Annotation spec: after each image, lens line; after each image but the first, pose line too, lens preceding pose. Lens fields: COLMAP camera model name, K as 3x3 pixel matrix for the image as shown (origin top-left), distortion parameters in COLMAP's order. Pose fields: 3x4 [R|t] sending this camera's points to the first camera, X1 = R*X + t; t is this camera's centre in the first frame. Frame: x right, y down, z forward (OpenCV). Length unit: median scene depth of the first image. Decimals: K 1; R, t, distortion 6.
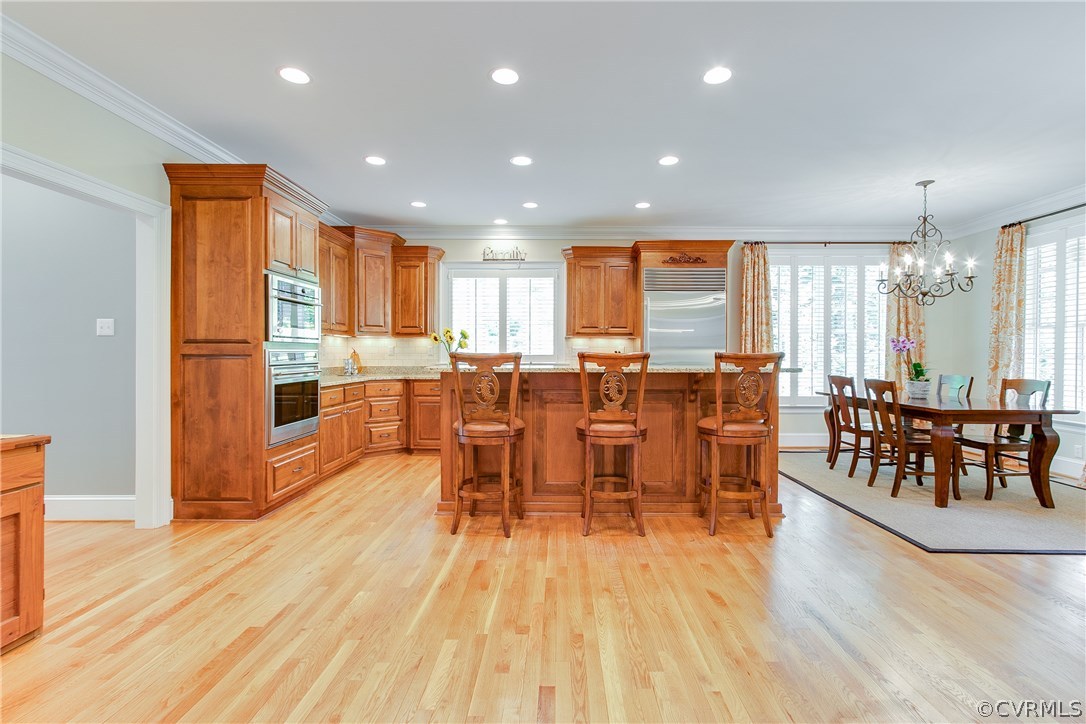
lens RADIAL K [[505.6, 0, 541.9], [0, 505.6, 357.3], [0, 0, 1]] dist [0.000523, -0.000009]
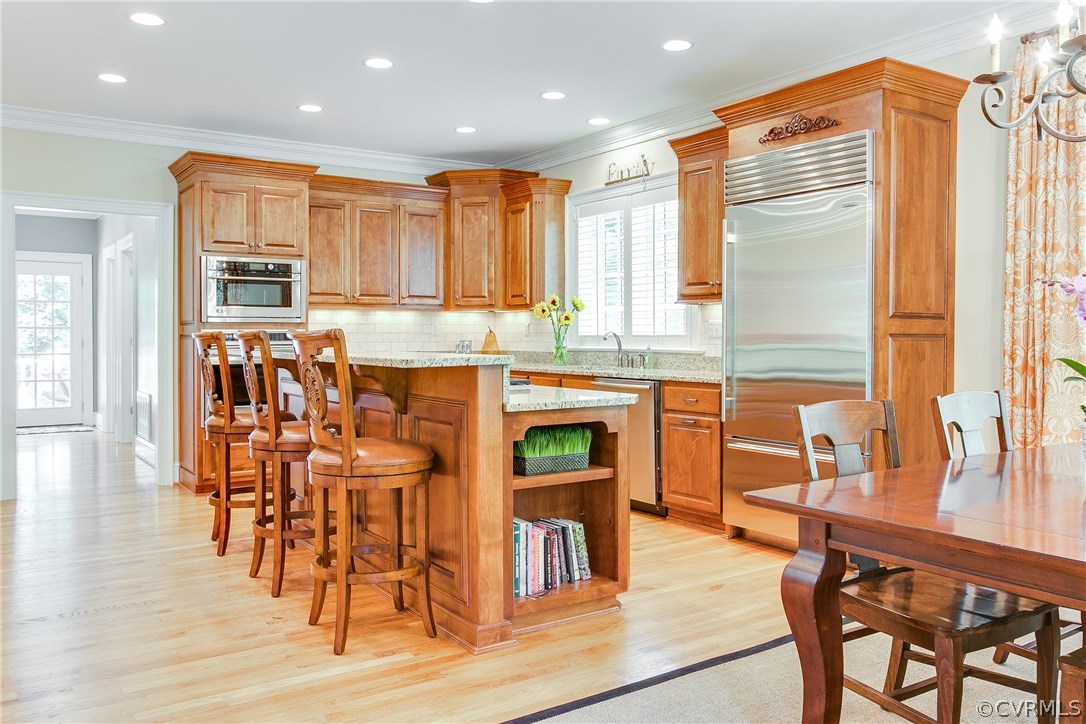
lens RADIAL K [[846.5, 0, 542.5], [0, 846.5, 342.4], [0, 0, 1]] dist [-0.002494, 0.000031]
pose [[0.570765, 0.005630, -0.821094, 0.753905], [-0.002929, 0.999984, 0.004821, -0.000555], [0.821108, -0.000347, 0.570772, 0.354475]]
